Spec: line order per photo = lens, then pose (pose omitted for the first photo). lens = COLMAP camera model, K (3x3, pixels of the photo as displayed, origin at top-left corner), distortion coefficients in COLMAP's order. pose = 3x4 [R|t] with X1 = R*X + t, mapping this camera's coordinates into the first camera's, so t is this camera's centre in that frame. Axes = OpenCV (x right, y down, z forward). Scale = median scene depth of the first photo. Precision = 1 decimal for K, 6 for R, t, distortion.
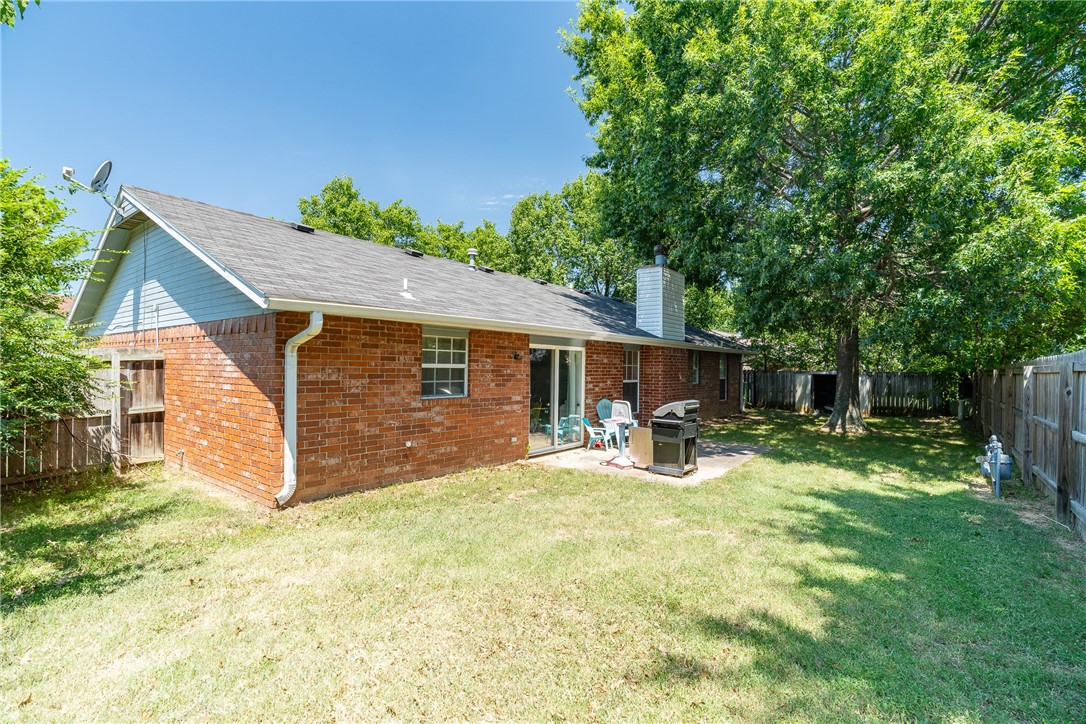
lens RADIAL K [[499.5, 0, 547.3], [0, 499.5, 366.9], [0, 0, 1]] dist [-0.008068, 0.001706]
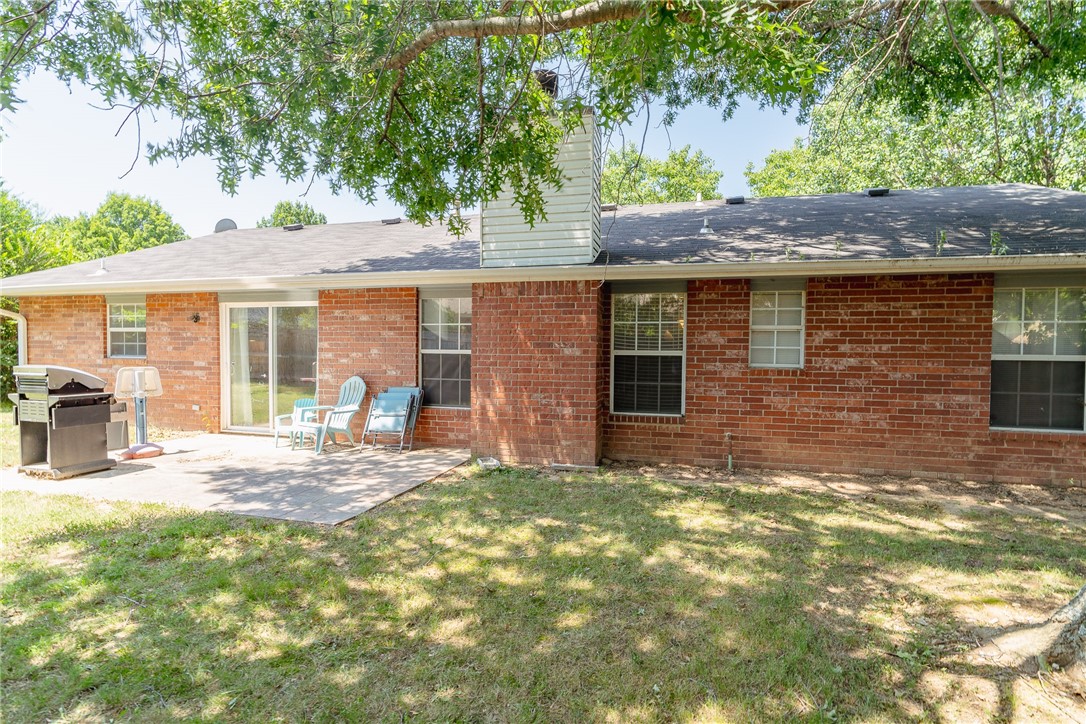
lens RADIAL K [[508.7, 0, 539.7], [0, 508.7, 359.6], [0, 0, 1]] dist [0.000904, -0.000336]
pose [[0.386890, 0.016122, -0.921985, 1.255060], [-0.000936, 0.999854, 0.017091, 0.046669], [0.922125, -0.005749, 0.386848, 1.460871]]
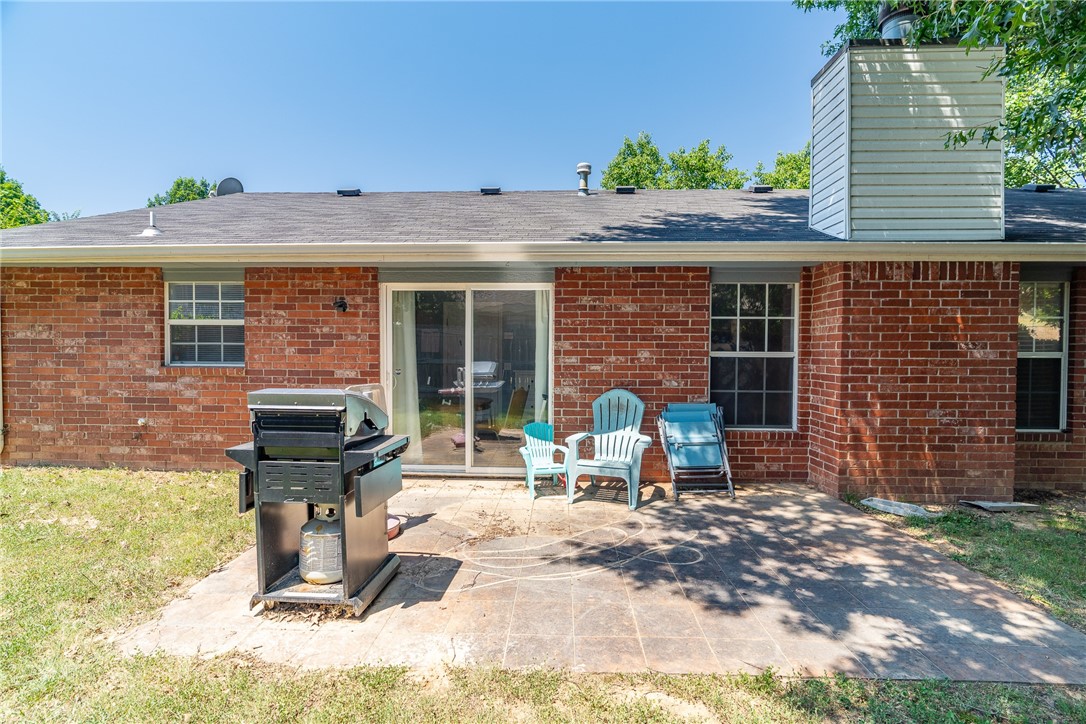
lens RADIAL K [[499.5, 0, 543.2], [0, 499.5, 360.2], [0, 0, 1]] dist [-0.008068, 0.001706]
pose [[0.577137, 0.013954, -0.816528, 0.693072], [0.002188, 0.999824, 0.018633, 0.042325], [0.816645, -0.012540, 0.577005, 1.016201]]
